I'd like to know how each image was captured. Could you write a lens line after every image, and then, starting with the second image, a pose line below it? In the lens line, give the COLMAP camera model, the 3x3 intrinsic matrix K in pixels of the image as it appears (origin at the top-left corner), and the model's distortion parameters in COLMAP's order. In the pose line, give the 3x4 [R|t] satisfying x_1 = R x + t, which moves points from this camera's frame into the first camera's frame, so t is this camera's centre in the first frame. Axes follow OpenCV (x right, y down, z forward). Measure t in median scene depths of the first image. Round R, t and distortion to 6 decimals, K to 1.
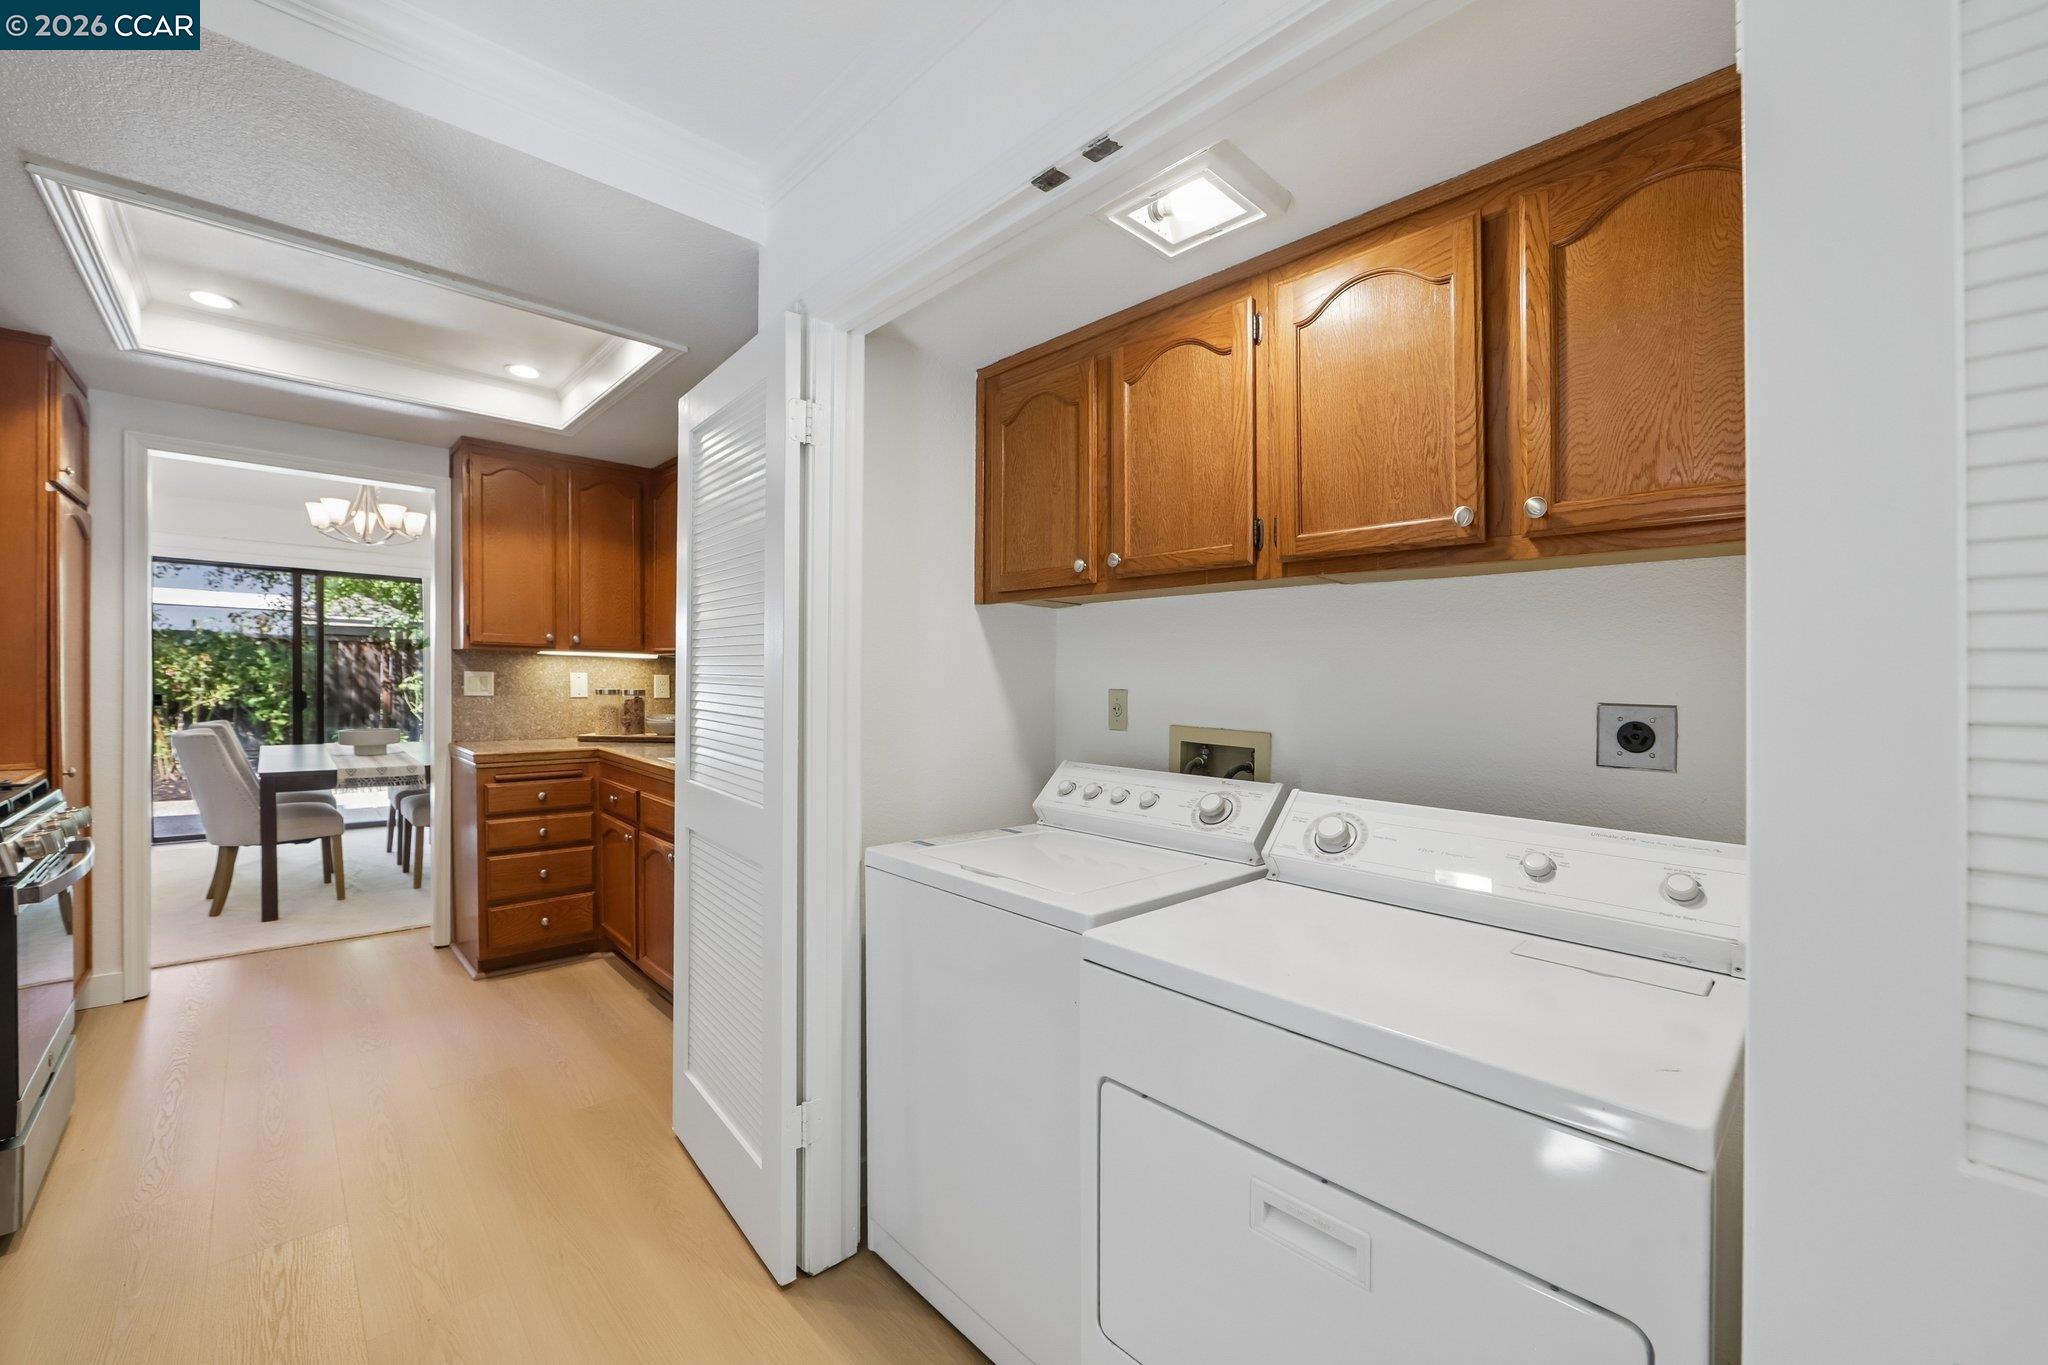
lens RADIAL K [[821.2, 0, 1022.6], [0, 821.2, 683.4], [0, 0, 1]] dist [-0.013961, 0.003375]
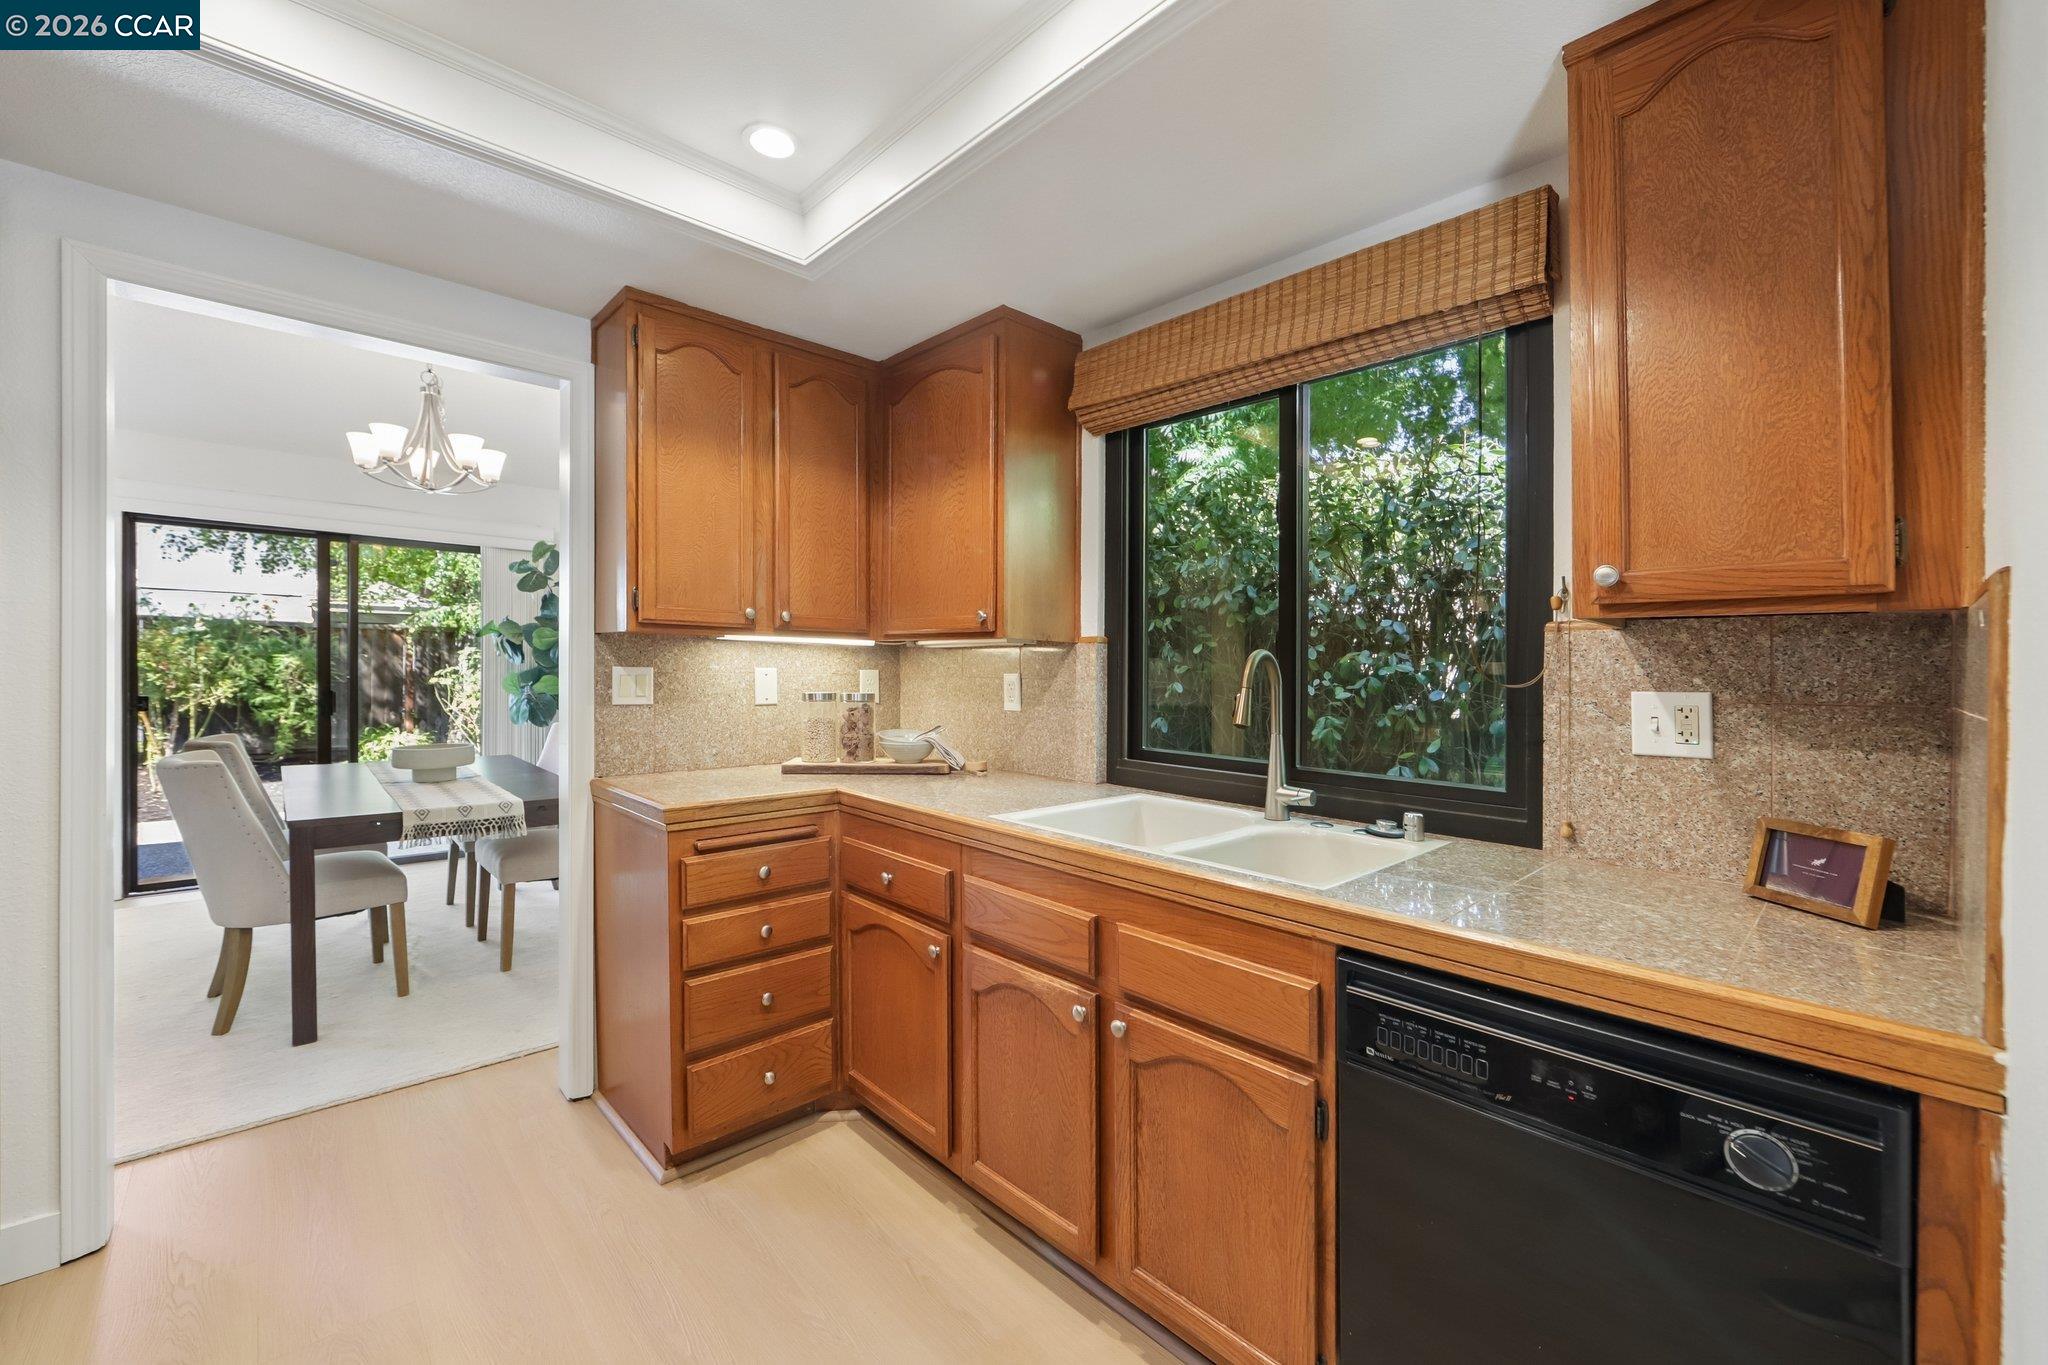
lens RADIAL K [[821.2, 0, 1029.3], [0, 821.2, 670.2], [0, 0, 1]] dist [-0.013961, 0.003375]
pose [[0.999981, -0.003654, 0.004976, -0.331848], [0.003663, 0.999992, -0.001763, -0.009347], [-0.004970, 0.001781, 0.999986, 0.327770]]
